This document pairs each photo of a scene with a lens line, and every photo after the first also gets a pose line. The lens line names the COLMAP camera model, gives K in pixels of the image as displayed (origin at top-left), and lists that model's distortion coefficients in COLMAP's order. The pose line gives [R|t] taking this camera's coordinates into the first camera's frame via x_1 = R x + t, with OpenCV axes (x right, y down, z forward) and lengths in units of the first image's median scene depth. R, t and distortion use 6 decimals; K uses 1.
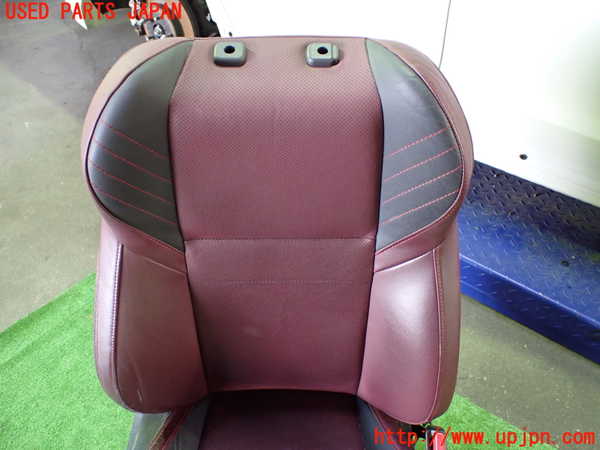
lens RADIAL K [[518.4, 0, 300.0], [0, 518.4, 225.0], [0, 0, 1]] dist [-0.064170, -0.007679]
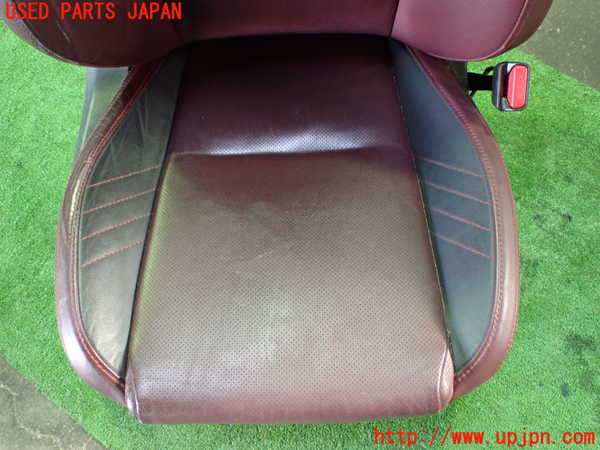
lens RADIAL K [[518.4, 0, 300.0], [0, 518.4, 225.0], [0, 0, 1]] dist [-0.064170, -0.007679]
pose [[0.998681, -0.028812, -0.042505, 0.008680], [0.046394, 0.861065, 0.506374, 0.164601], [0.022010, -0.507678, 0.861266, 0.225043]]
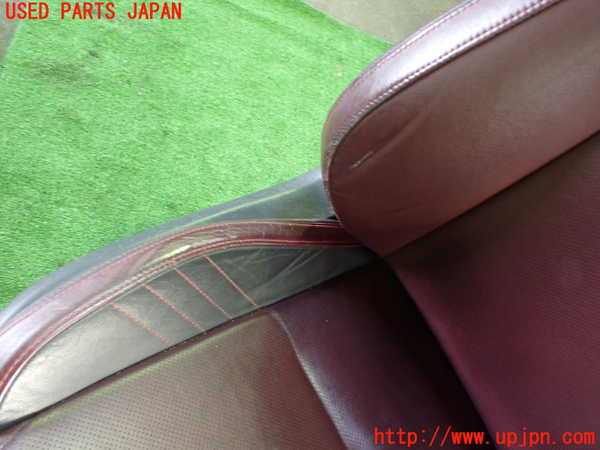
lens RADIAL K [[518.4, 0, 300.0], [0, 518.4, 225.0], [0, 0, 1]] dist [-0.064170, -0.007679]
pose [[0.497926, 0.853306, -0.154720, -0.139339], [-0.822386, 0.521231, 0.228036, 0.209706], [0.275229, 0.013694, 0.961281, 0.298861]]
